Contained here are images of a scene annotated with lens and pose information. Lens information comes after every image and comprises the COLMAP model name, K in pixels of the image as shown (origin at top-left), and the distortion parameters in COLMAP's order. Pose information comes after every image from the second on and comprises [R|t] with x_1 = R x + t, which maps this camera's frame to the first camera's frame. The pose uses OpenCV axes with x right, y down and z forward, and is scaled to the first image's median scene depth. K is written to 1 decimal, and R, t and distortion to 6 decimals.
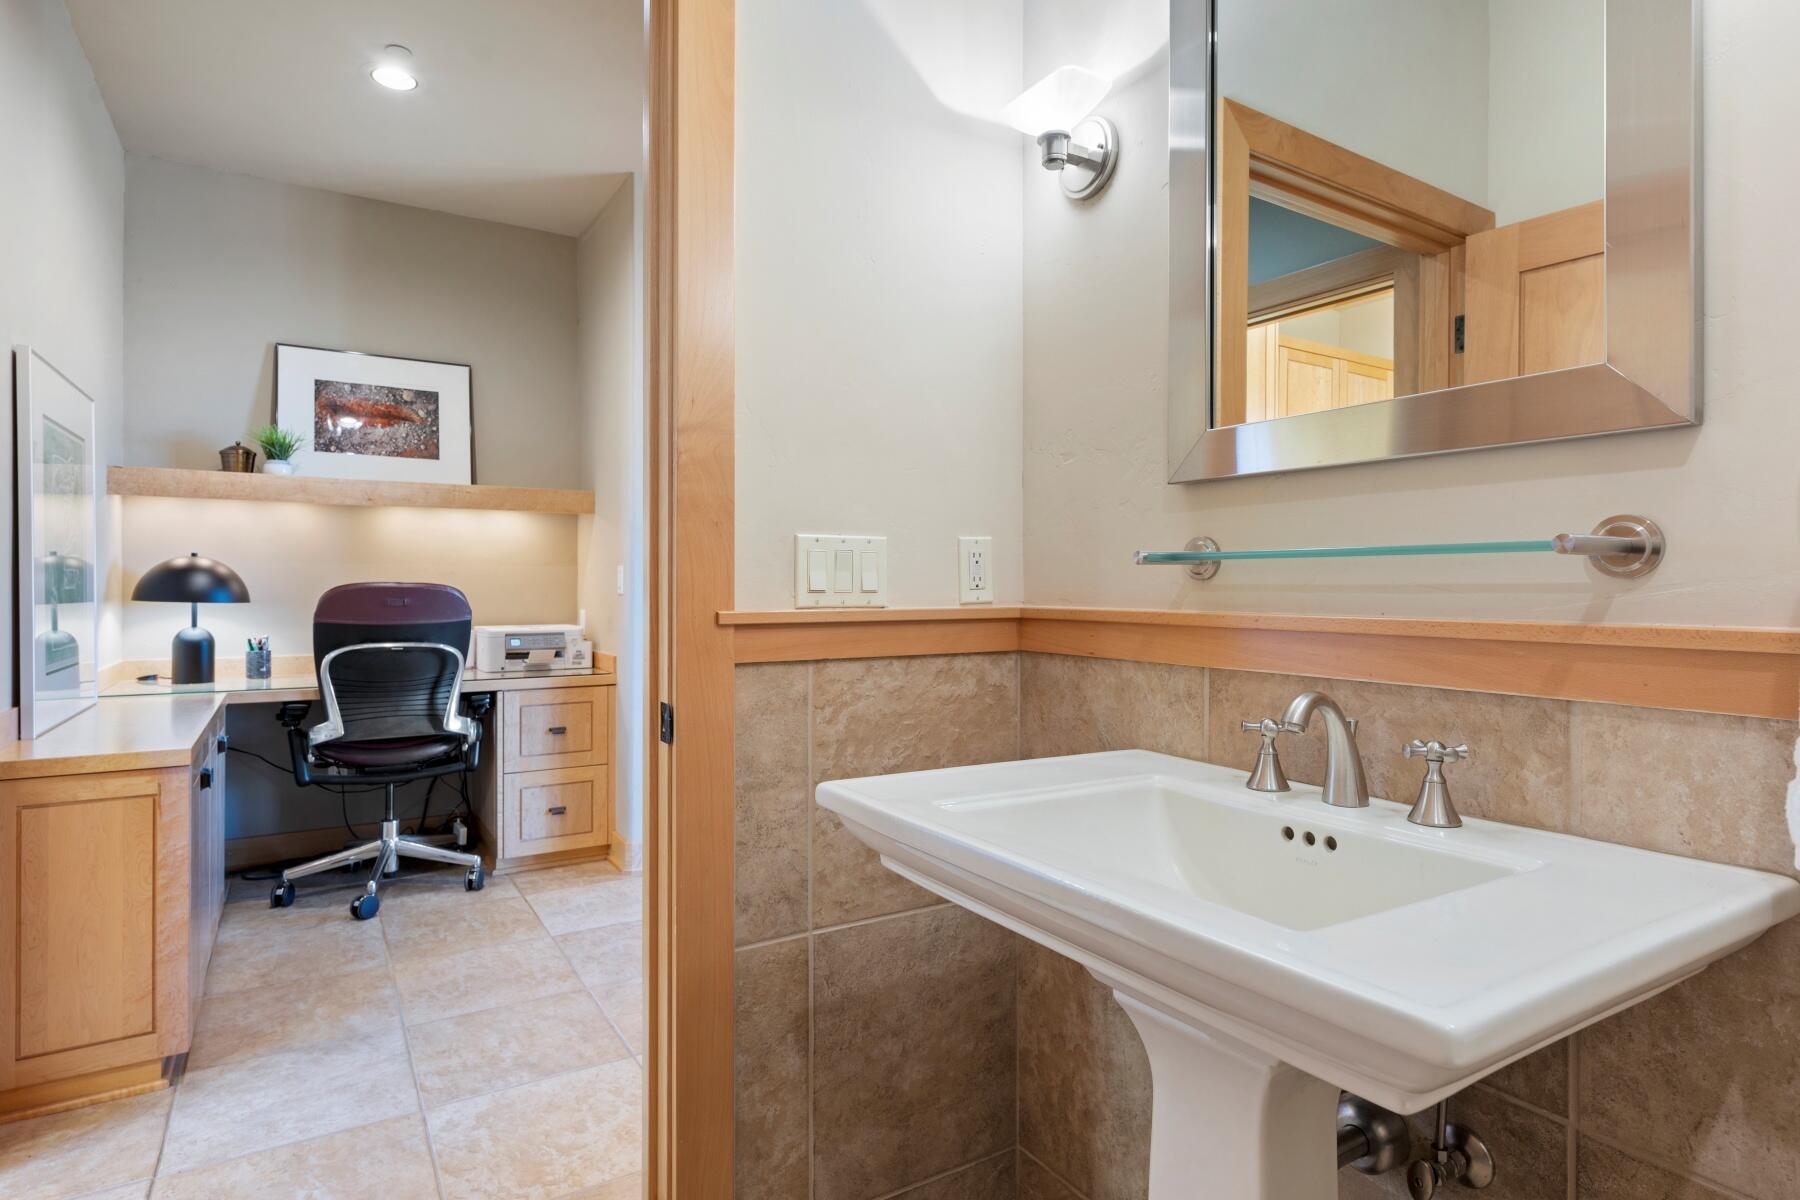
lens RADIAL K [[969.2, 0, 901.6], [0, 969.2, 592.8], [0, 0, 1]] dist [-0.001202, -0.002413]
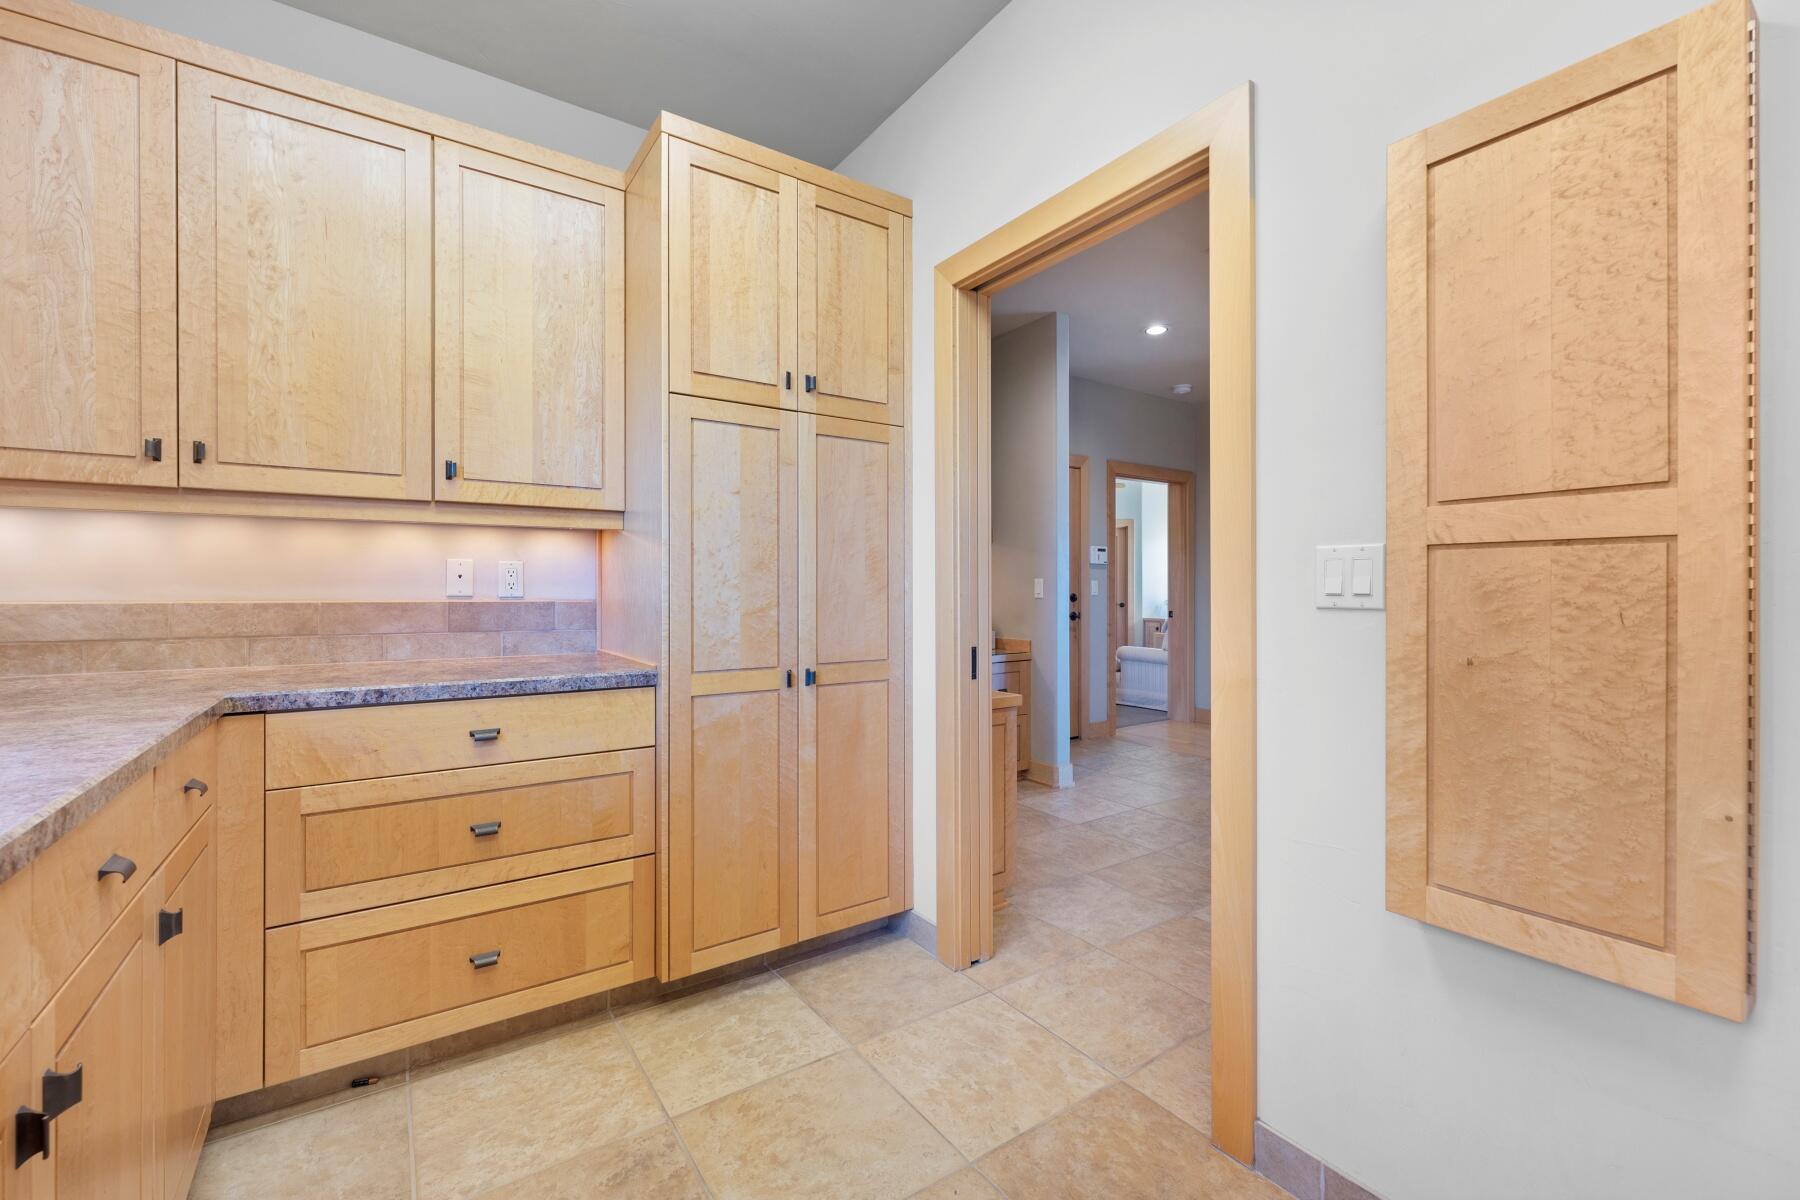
lens RADIAL K [[745.3, 0, 903.8], [0, 745.3, 595.7], [0, 0, 1]] dist [-0.002590, 0.000101]
pose [[0.999287, -0.007518, 0.037008, -0.713603], [0.007736, 0.999954, -0.005746, 0.001141], [-0.036963, 0.006029, 0.999298, -0.169870]]
